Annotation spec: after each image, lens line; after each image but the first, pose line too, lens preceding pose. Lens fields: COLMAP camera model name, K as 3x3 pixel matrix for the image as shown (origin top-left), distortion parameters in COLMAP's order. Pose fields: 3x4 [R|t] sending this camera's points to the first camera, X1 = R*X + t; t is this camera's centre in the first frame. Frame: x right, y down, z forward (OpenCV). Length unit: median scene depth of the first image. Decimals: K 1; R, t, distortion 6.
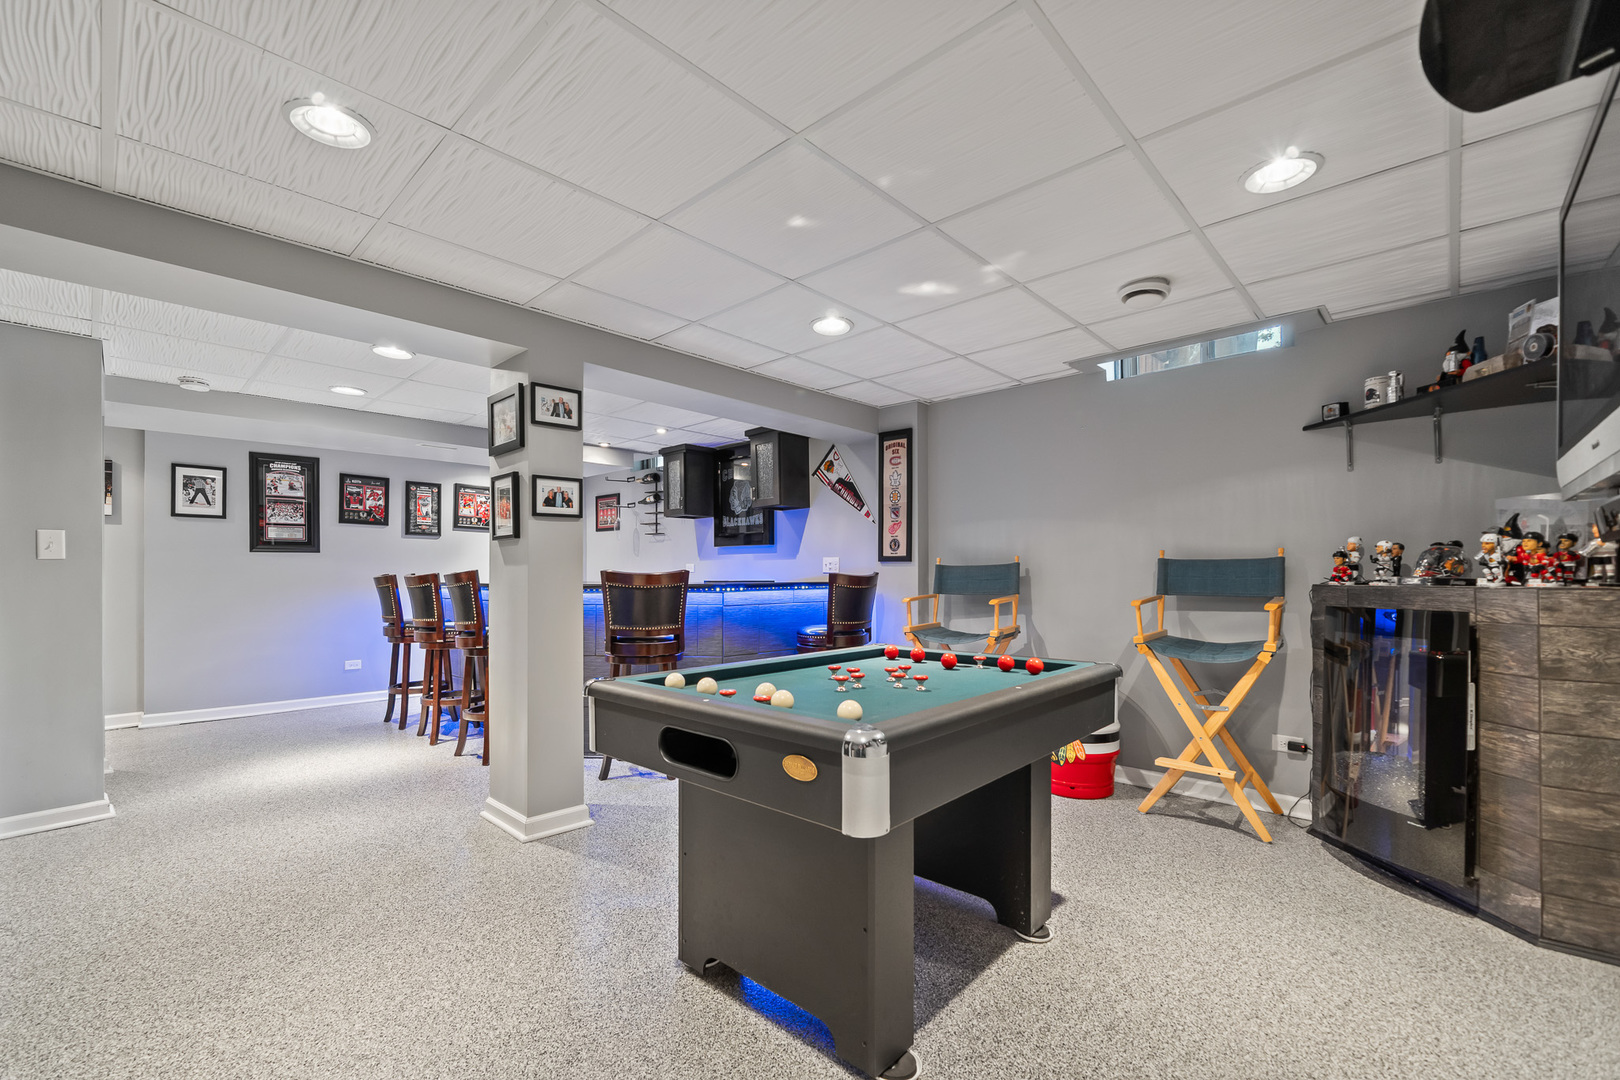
lens RADIAL K [[683.2, 0, 804.5], [0, 683.2, 565.8], [0, 0, 1]] dist [0.000768, 0.000059]
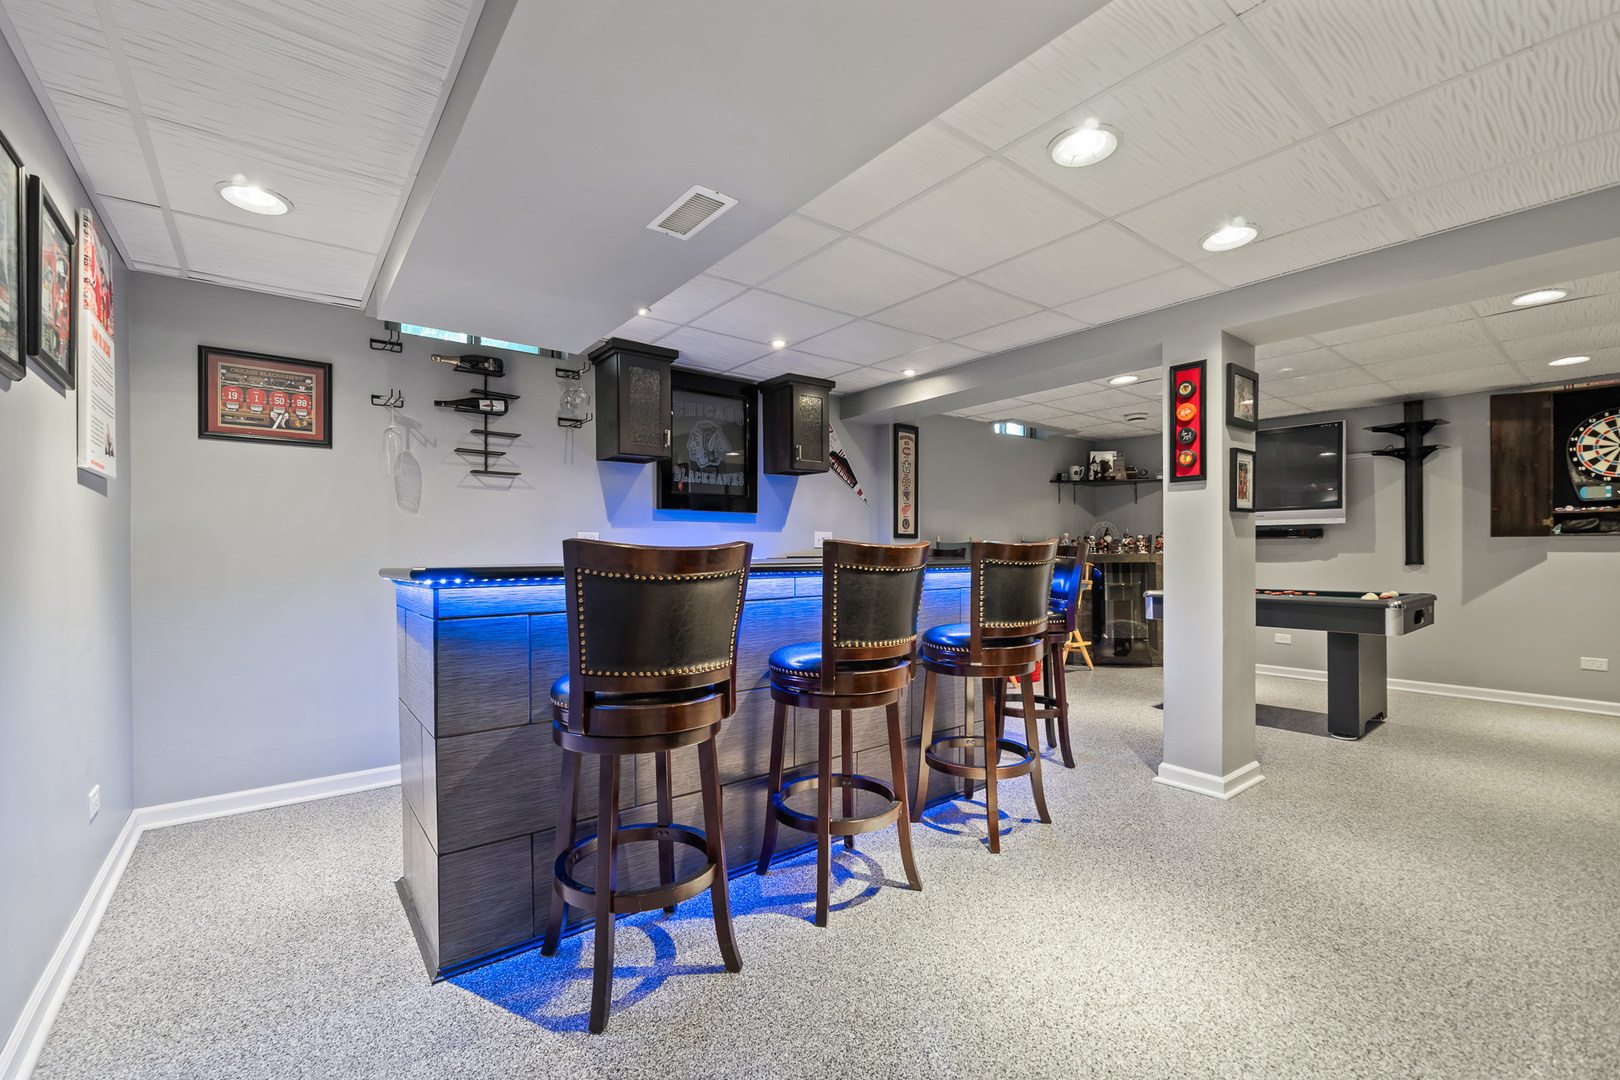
lens RADIAL K [[683.2, 0, 804.5], [0, 683.2, 565.8], [0, 0, 1]] dist [0.000768, 0.000059]
pose [[0.139536, -0.020879, 0.989997, -0.961721], [-0.008774, 0.999712, 0.022321, 0.014639], [-0.990178, -0.011801, 0.139312, 0.936441]]
